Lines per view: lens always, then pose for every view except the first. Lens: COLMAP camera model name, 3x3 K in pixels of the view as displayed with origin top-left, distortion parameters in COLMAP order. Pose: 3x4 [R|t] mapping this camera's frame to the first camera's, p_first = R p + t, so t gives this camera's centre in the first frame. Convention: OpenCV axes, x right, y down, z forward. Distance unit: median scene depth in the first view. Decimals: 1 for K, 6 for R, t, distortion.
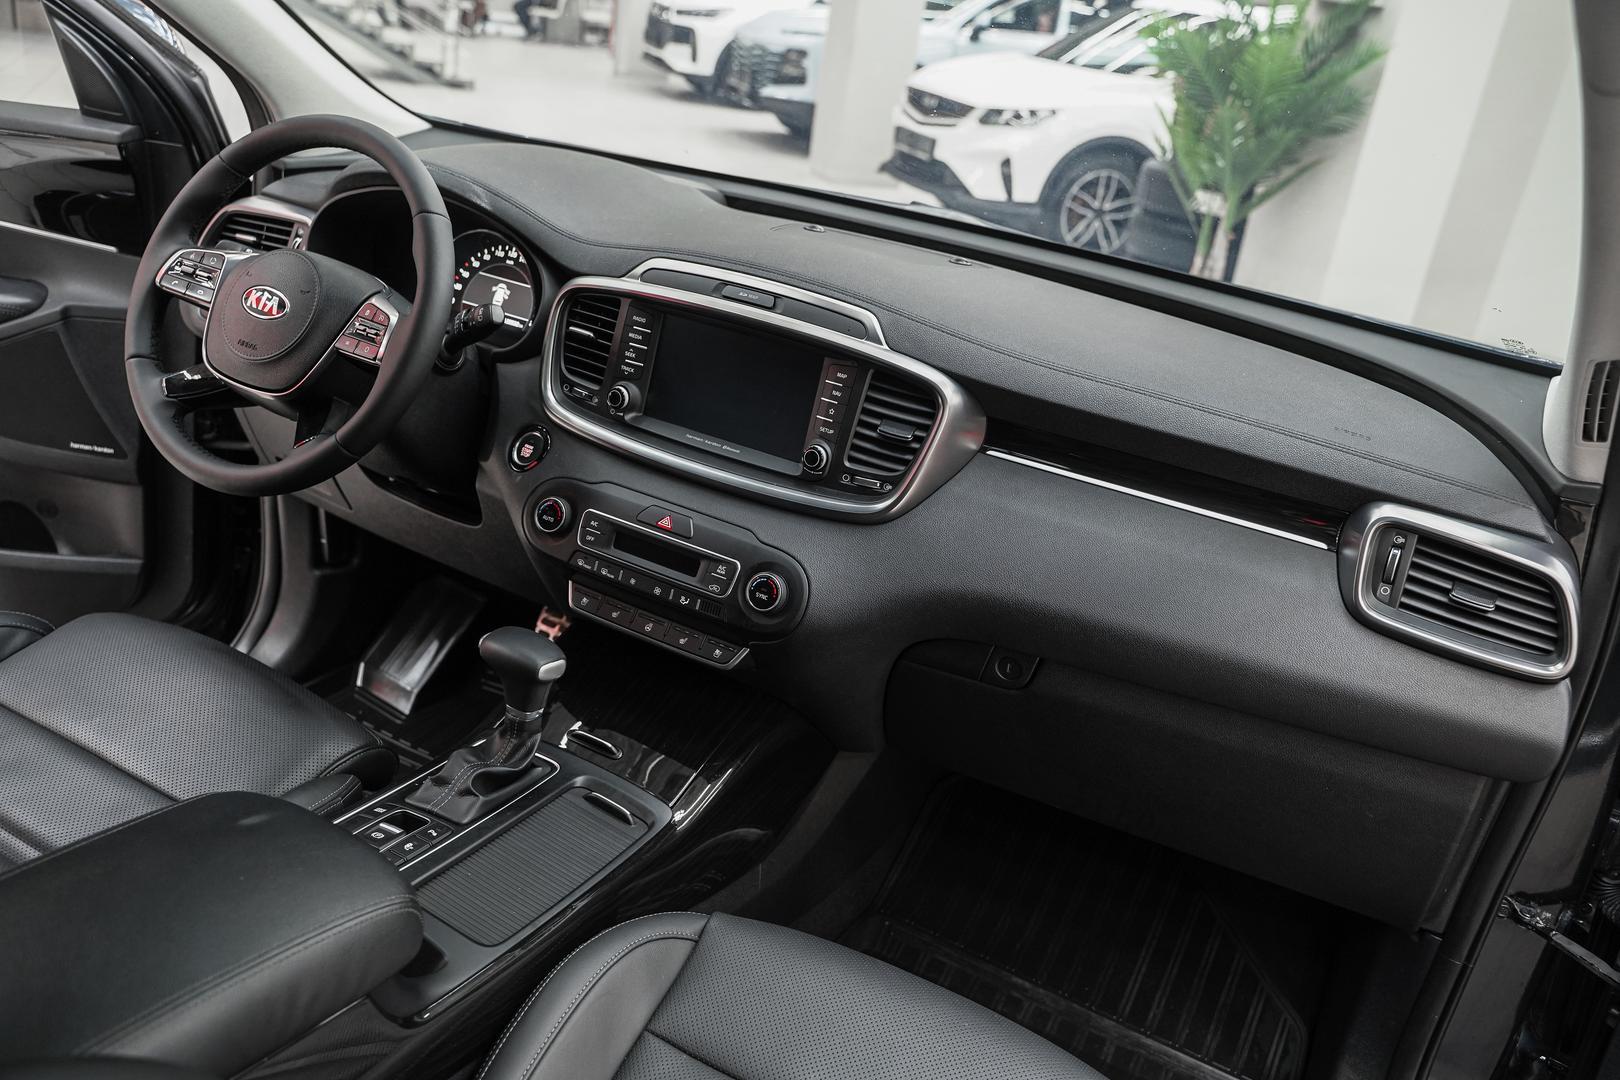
lens RADIAL K [[1276.0, 0, 805.7], [0, 1276.0, 539.2], [0, 0, 1]] dist [-0.012938, 0.008101]
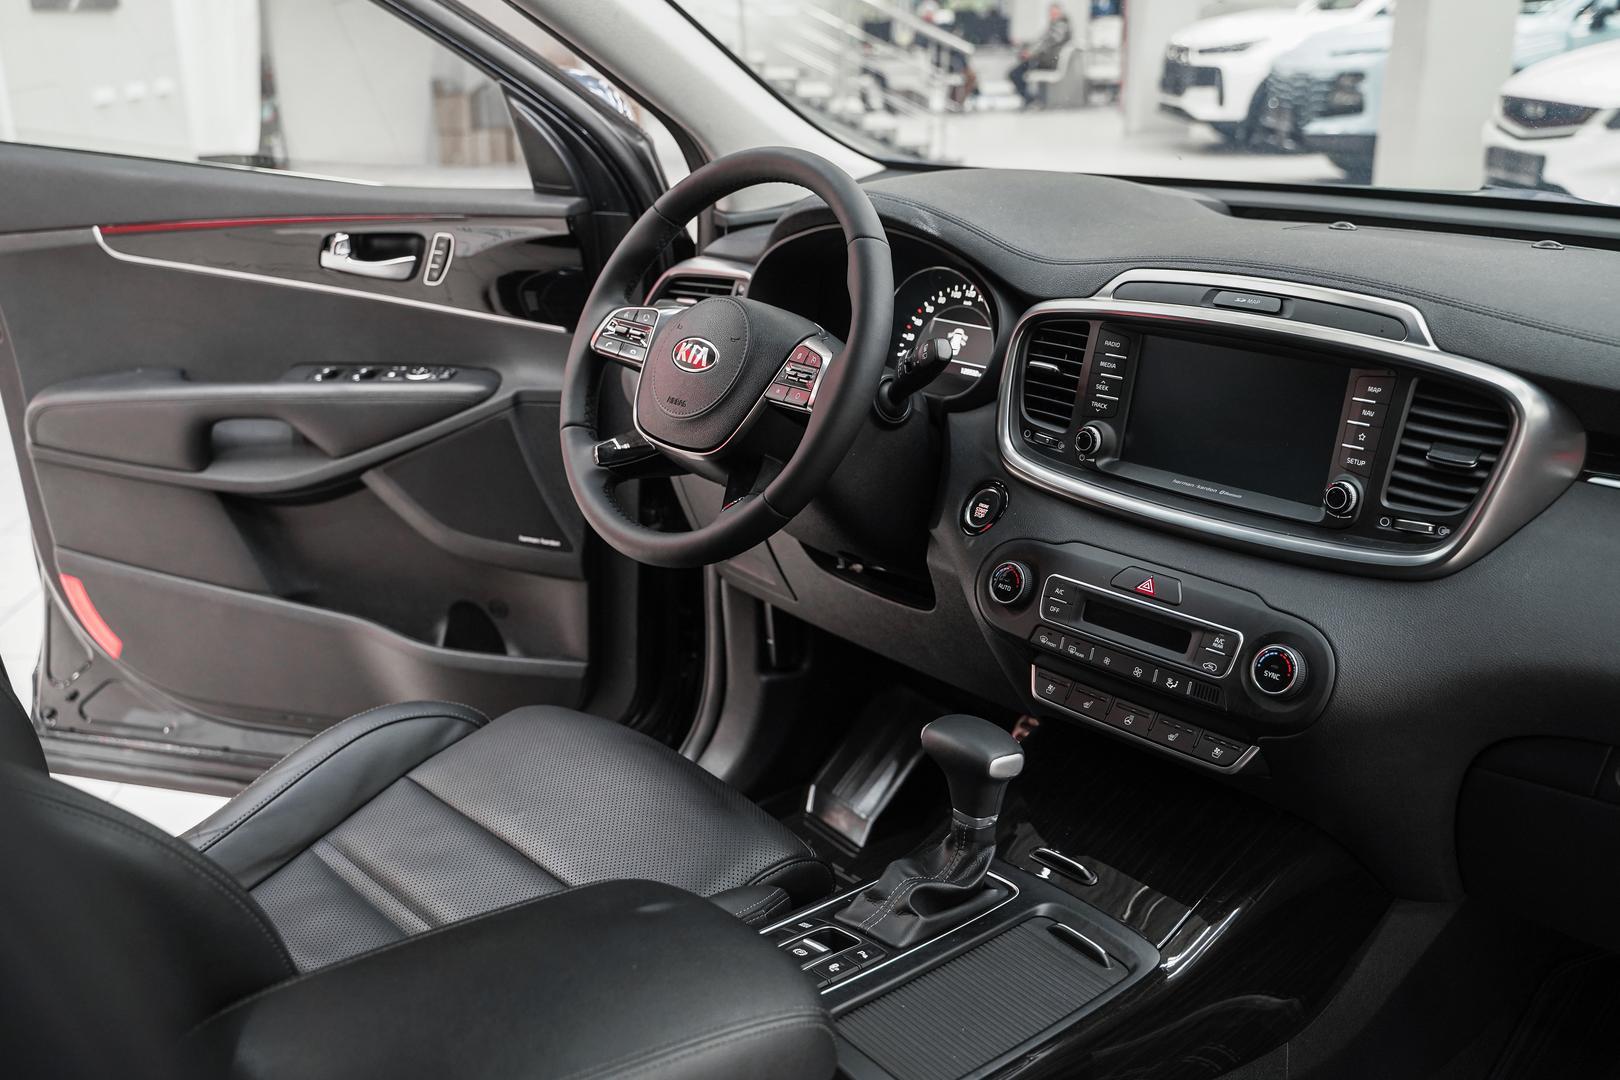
lens RADIAL K [[1530.6, 0, 801.0], [0, 1530.6, 535.0], [0, 0, 1]] dist [-0.003378, 0.015516]
pose [[0.933982, -0.031860, -0.355898, 0.028334], [-0.004327, 0.994936, -0.100421, 0.048543], [0.357295, 0.095331, 0.929114, 0.024994]]
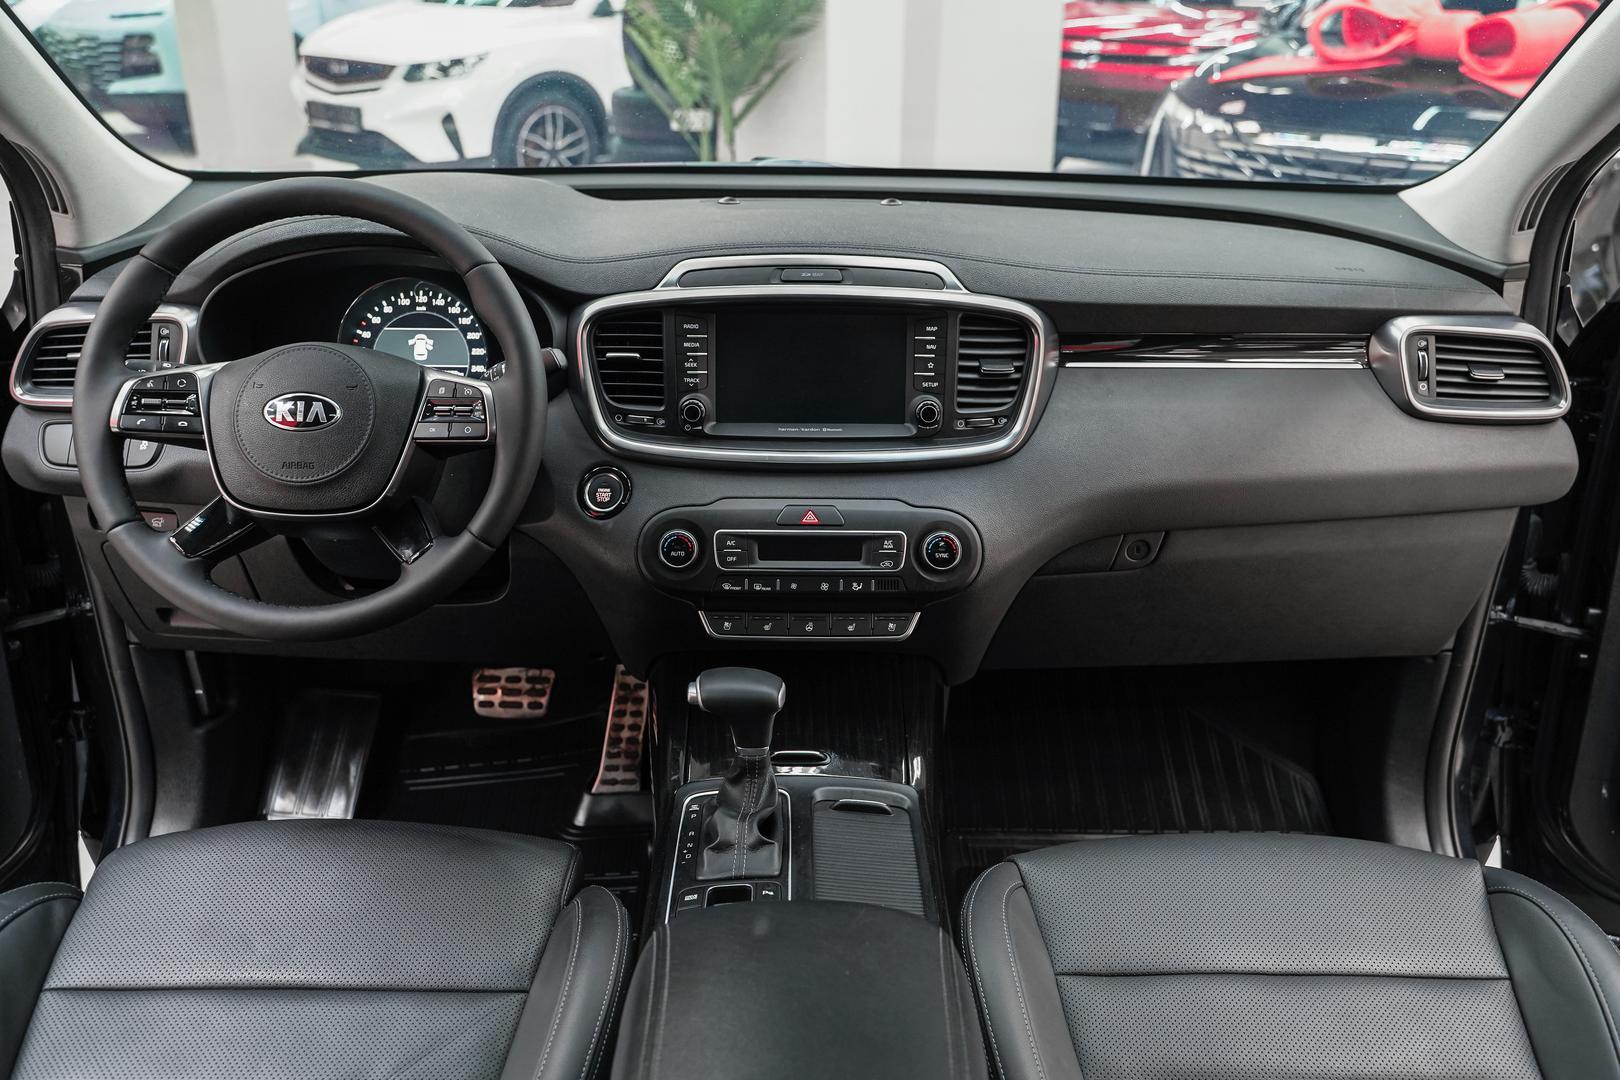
lens RADIAL K [[1303.3, 0, 812.3], [0, 1303.3, 544.6], [0, 0, 1]] dist [-0.012537, 0.013498]
pose [[0.870438, -0.303524, 0.387571, -0.468648], [0.286709, 0.952564, 0.102082, -0.088934], [-0.400170, 0.022264, 0.916170, 0.076363]]
